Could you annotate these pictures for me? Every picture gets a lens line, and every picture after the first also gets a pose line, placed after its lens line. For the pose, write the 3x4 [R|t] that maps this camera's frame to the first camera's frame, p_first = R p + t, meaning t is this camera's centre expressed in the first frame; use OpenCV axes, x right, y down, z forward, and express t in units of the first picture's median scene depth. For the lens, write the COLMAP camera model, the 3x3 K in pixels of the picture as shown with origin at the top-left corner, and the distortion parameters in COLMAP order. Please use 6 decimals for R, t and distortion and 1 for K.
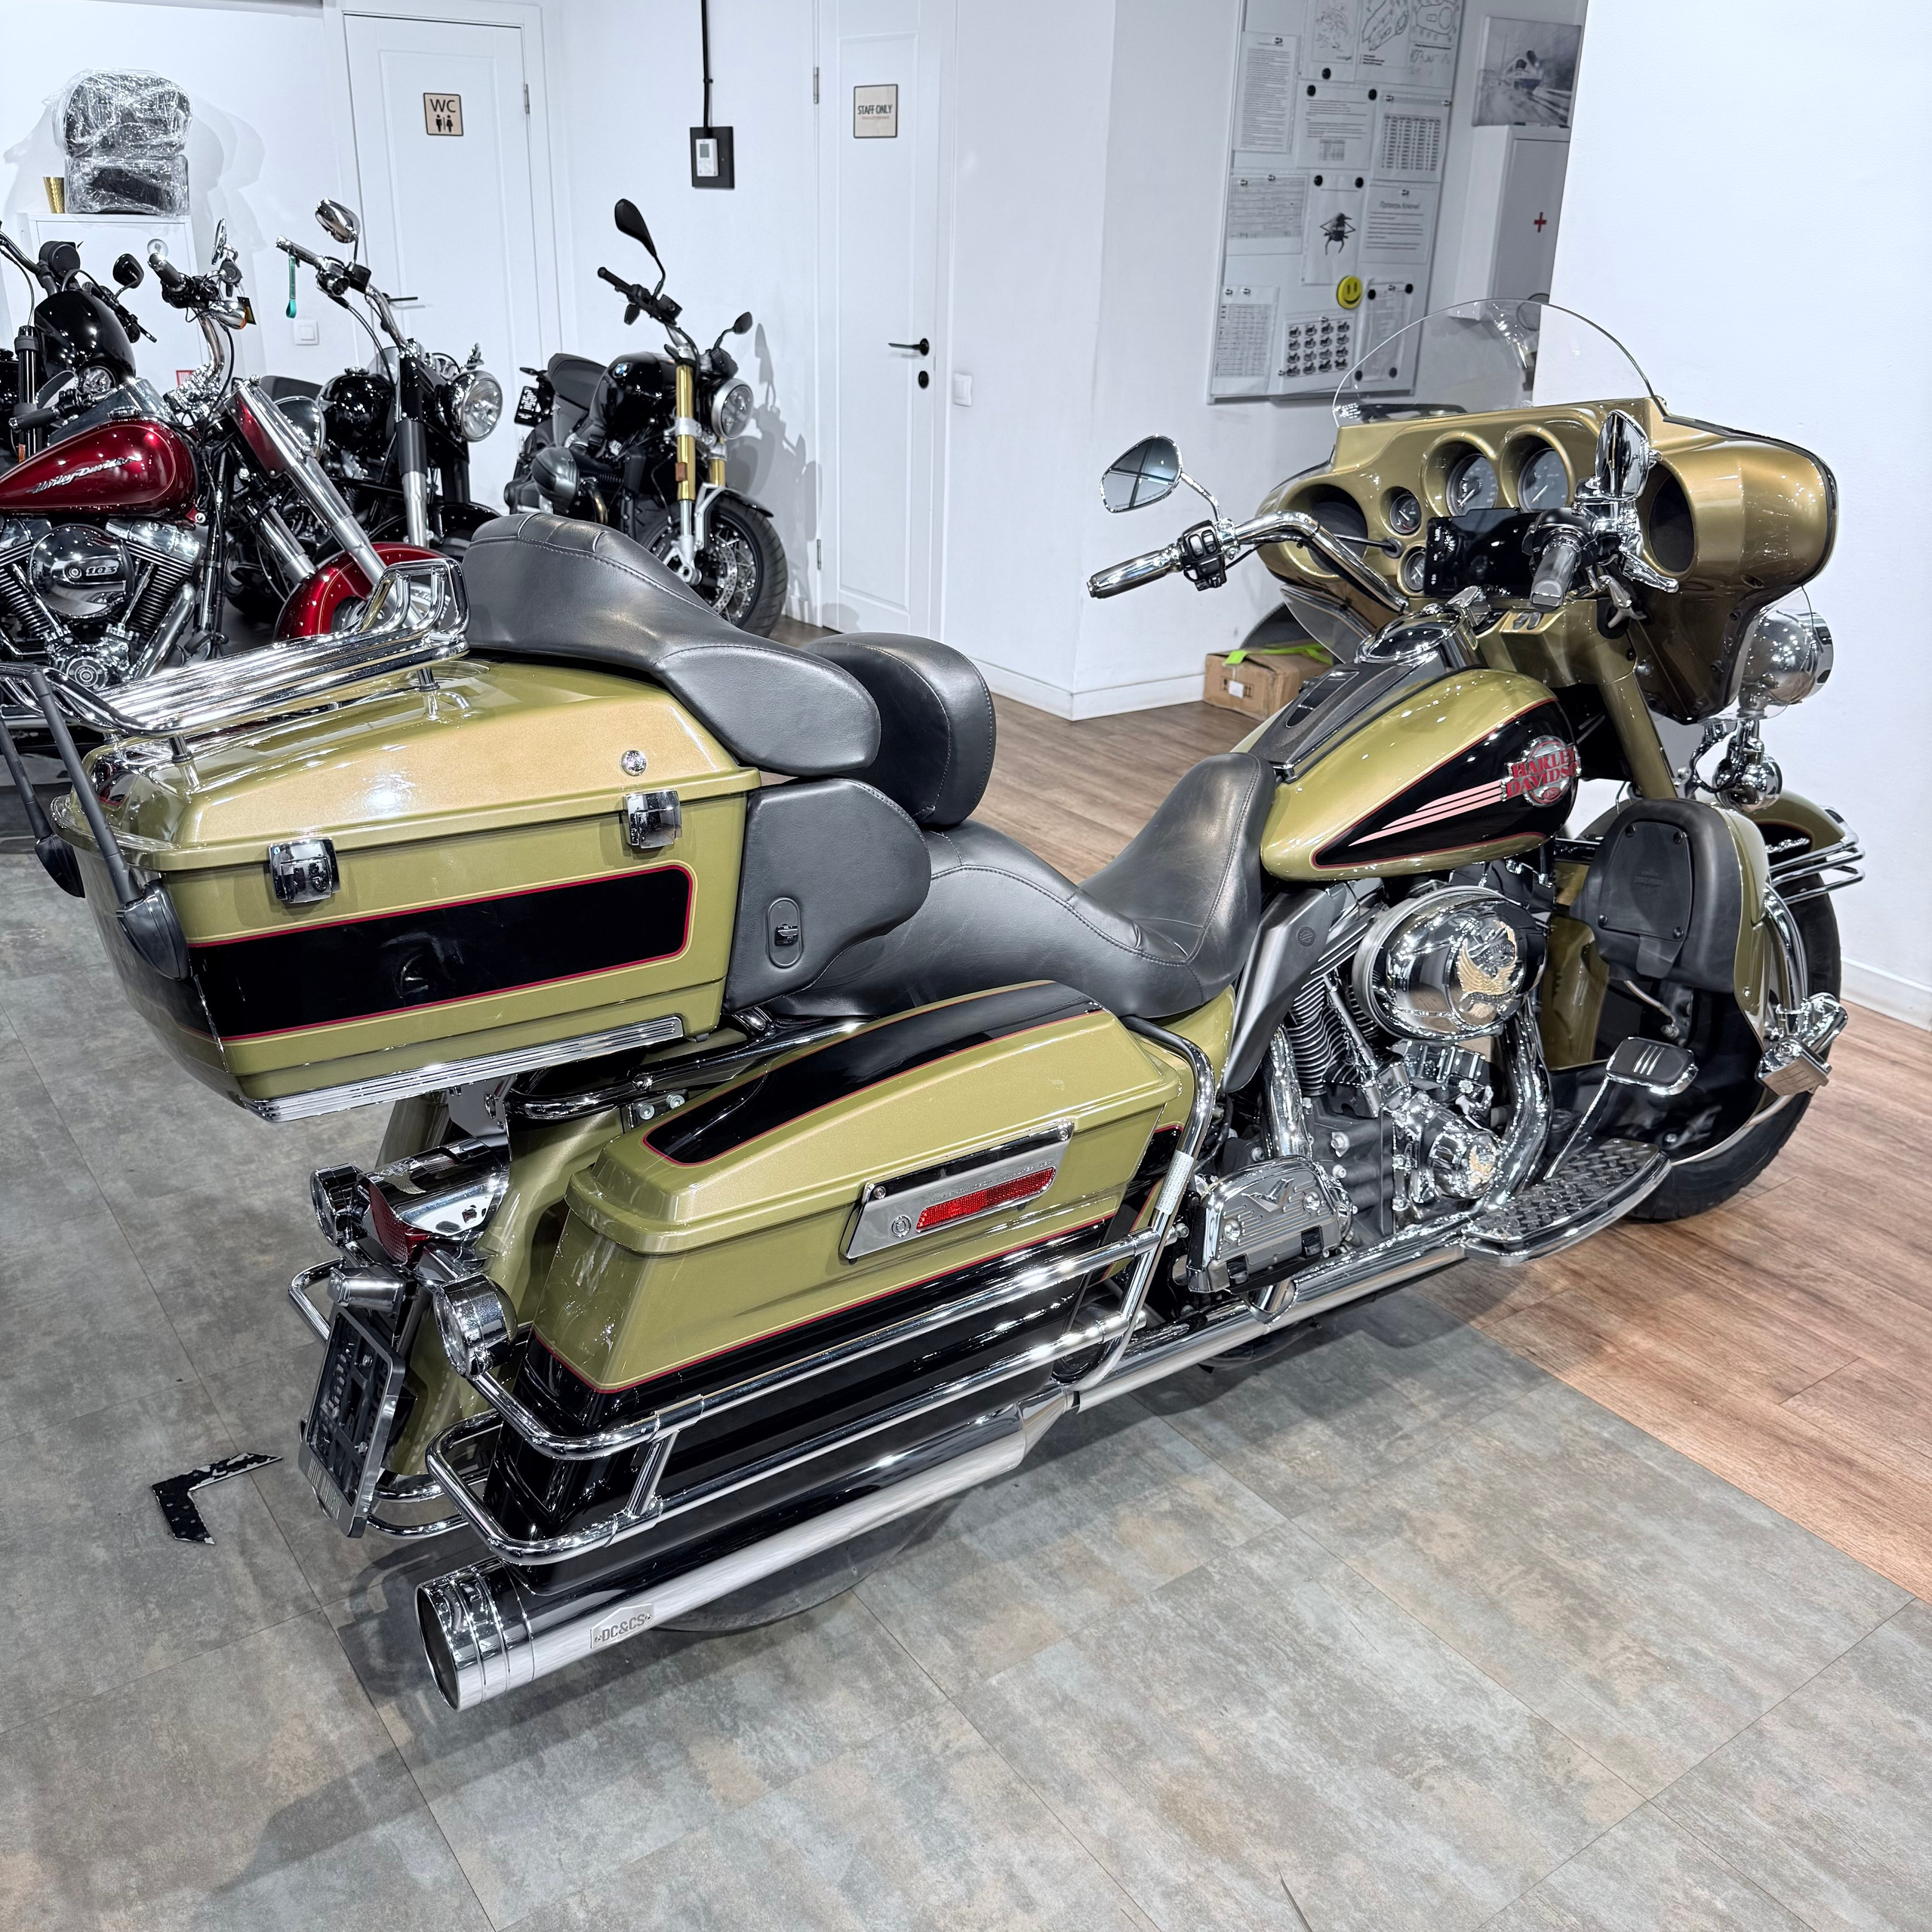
lens RADIAL K [[1807.6, 0, 965.6], [0, 1807.6, 965.9], [0, 0, 1]] dist [0.104971, -0.183713]
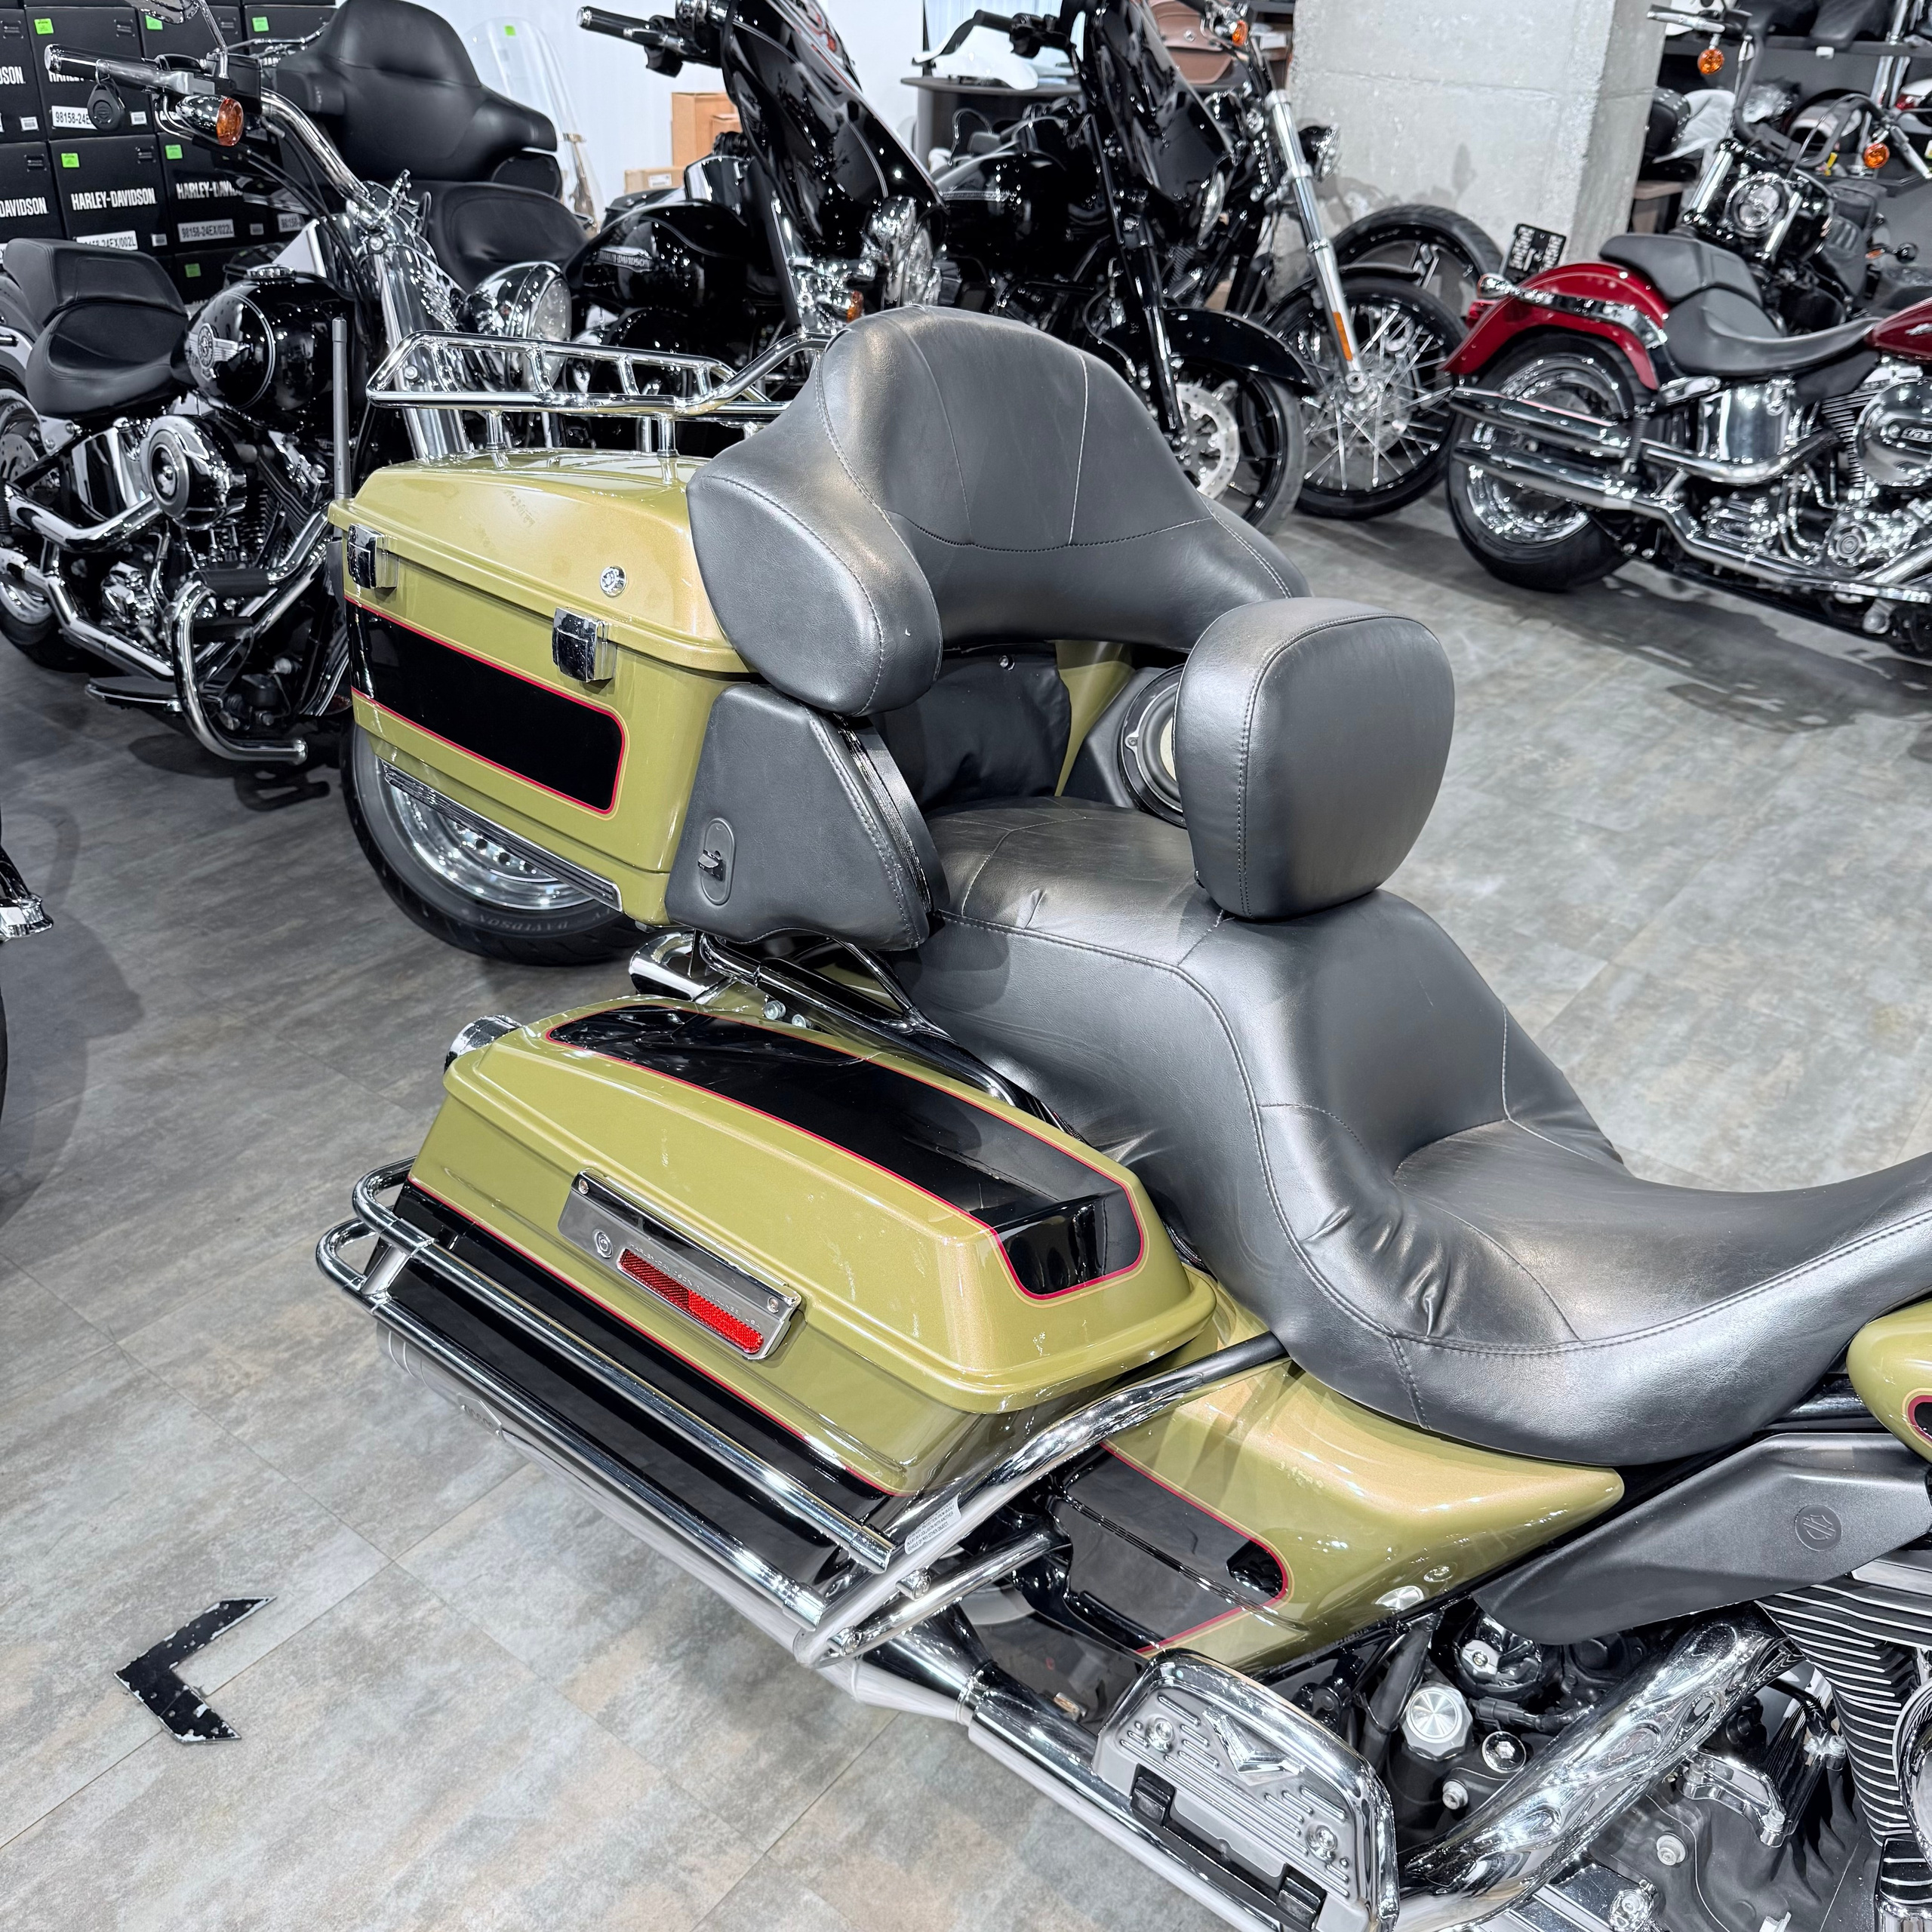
lens RADIAL K [[1834.9, 0, 962.7], [0, 1834.9, 962.5], [0, 0, 1]] dist [0.007156, -0.015449]
pose [[0.295017, 0.460075, -0.837434, 0.439780], [-0.399199, 0.855634, 0.329441, -0.201722], [0.868104, 0.237112, 0.436088, 0.541817]]
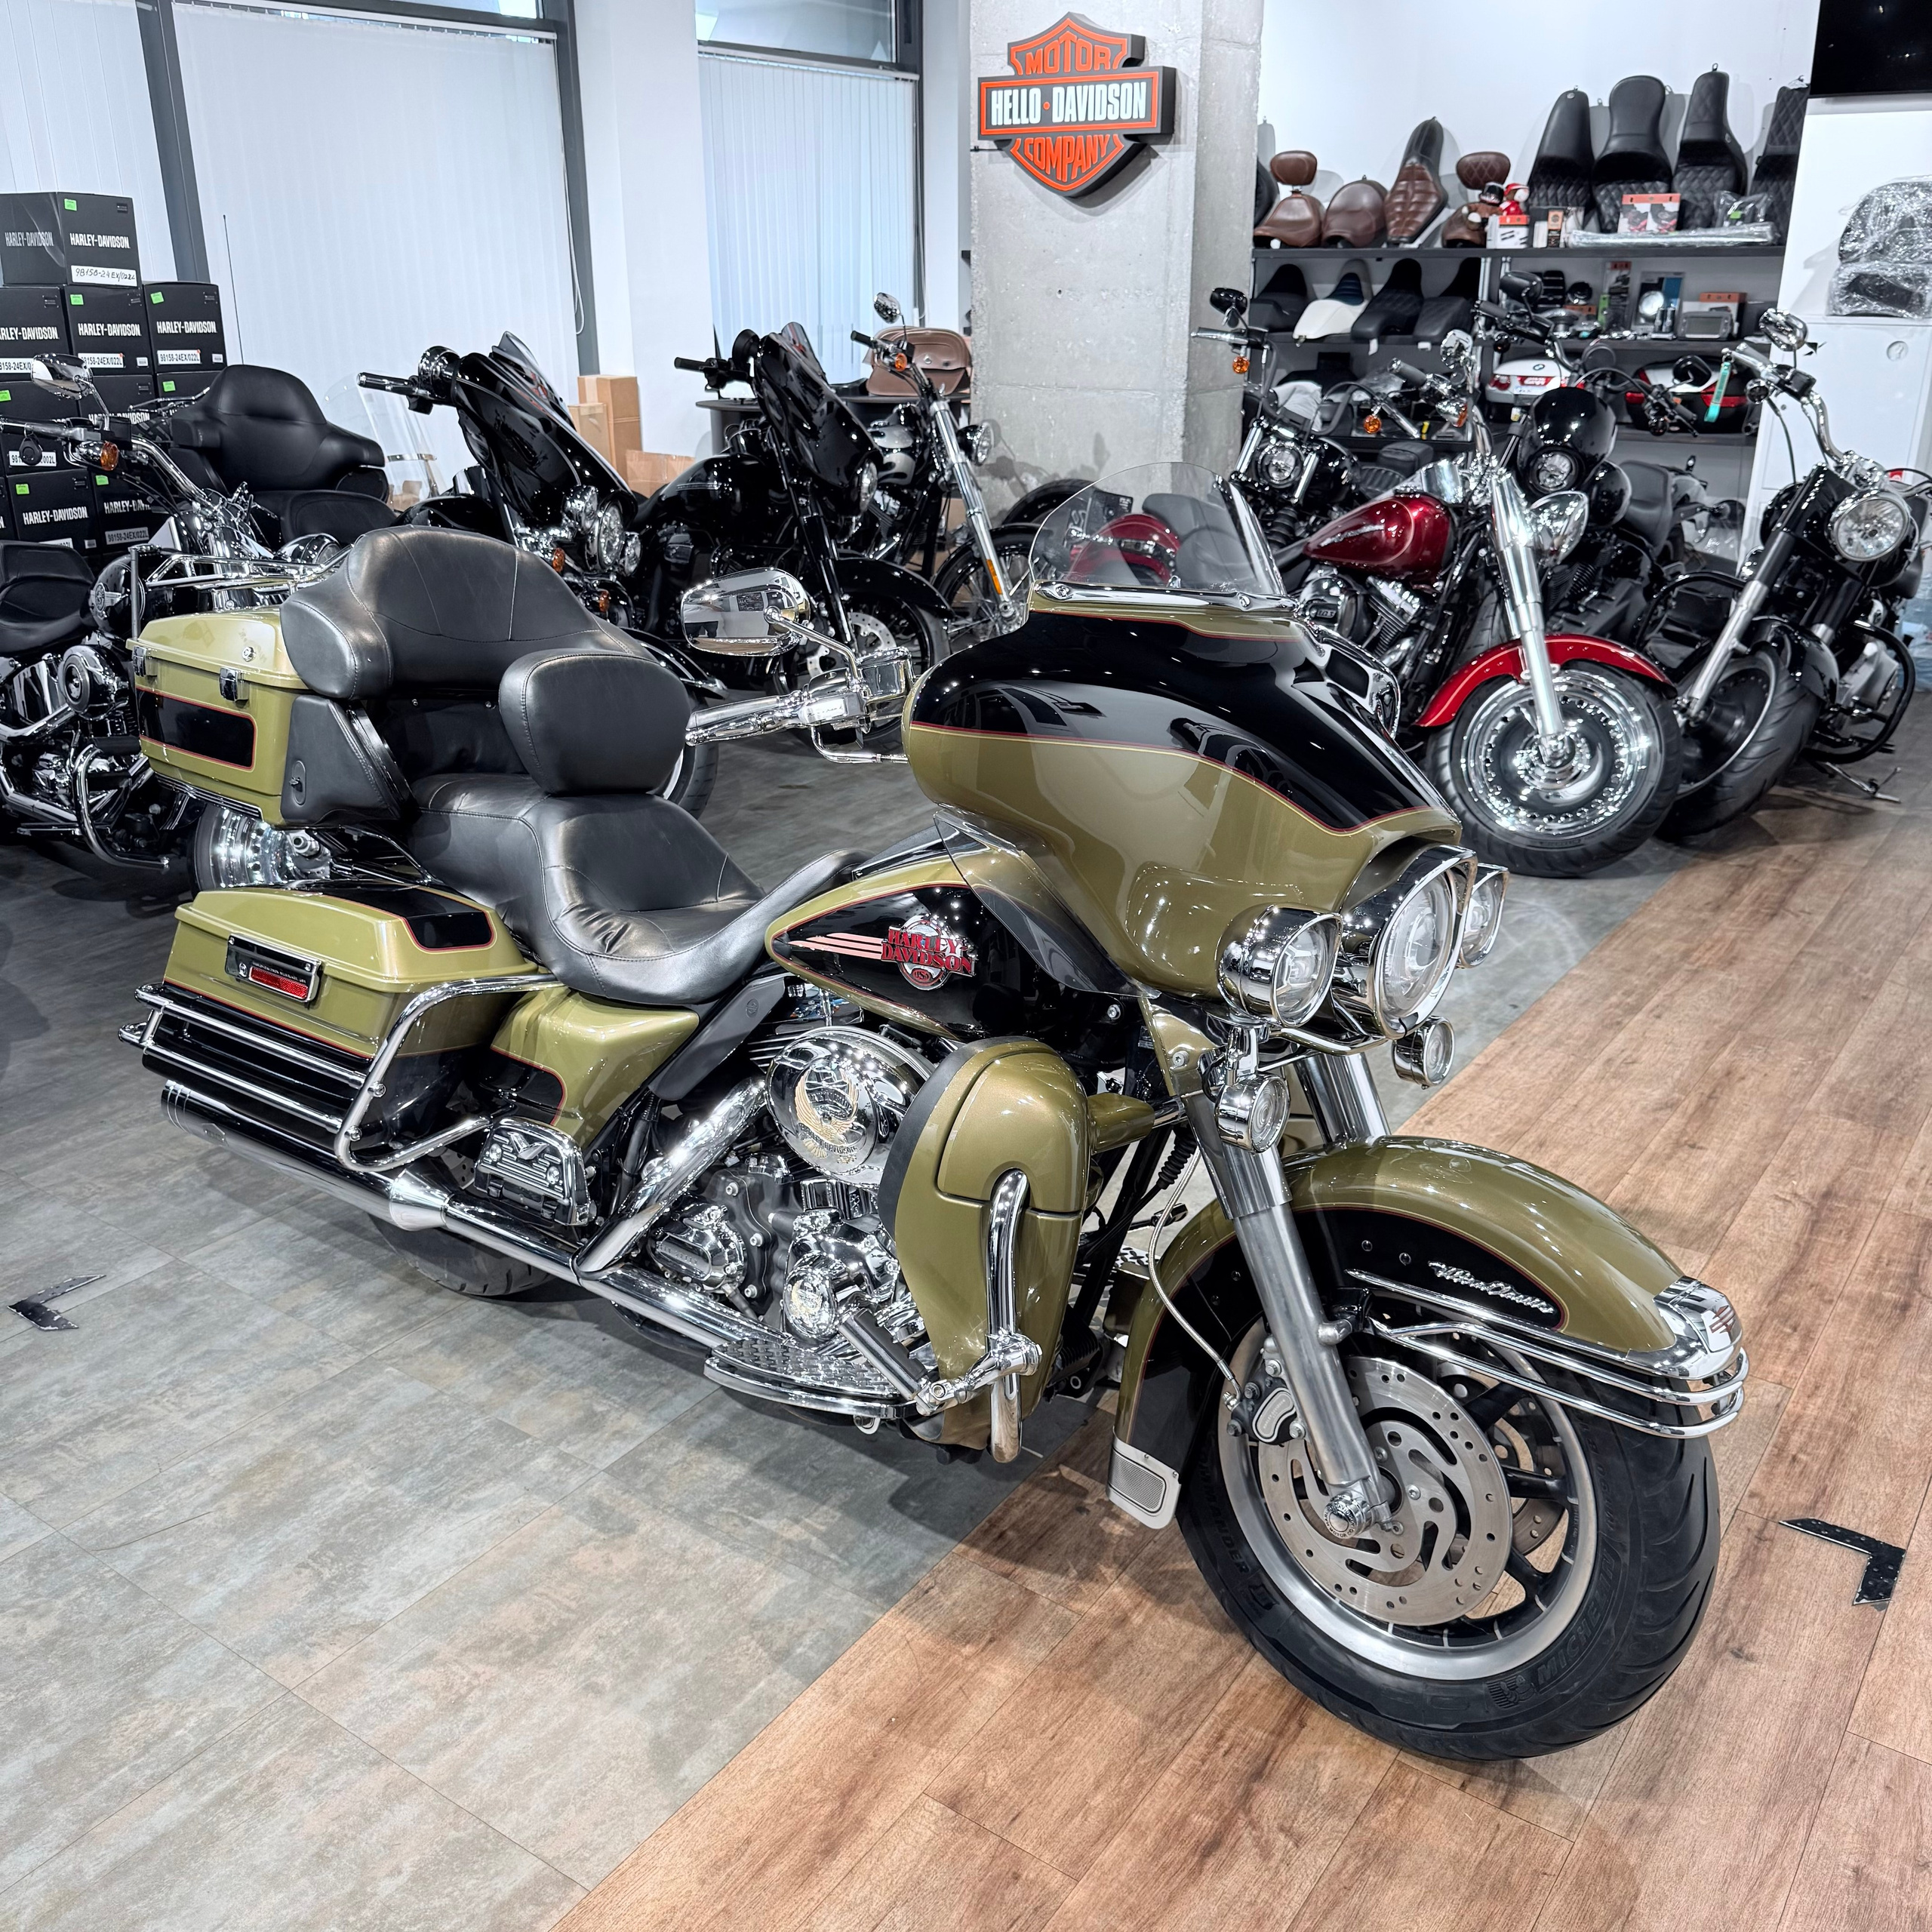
lens RADIAL K [[1803.8, 0, 952.4], [0, 1803.8, 969.8], [0, 0, 1]] dist [0.121431, -0.236967]
pose [[0.325173, 0.323056, -0.888762, 1.140188], [-0.356378, 0.912408, 0.201263, -0.286533], [0.875933, 0.251290, 0.411820, 0.628906]]
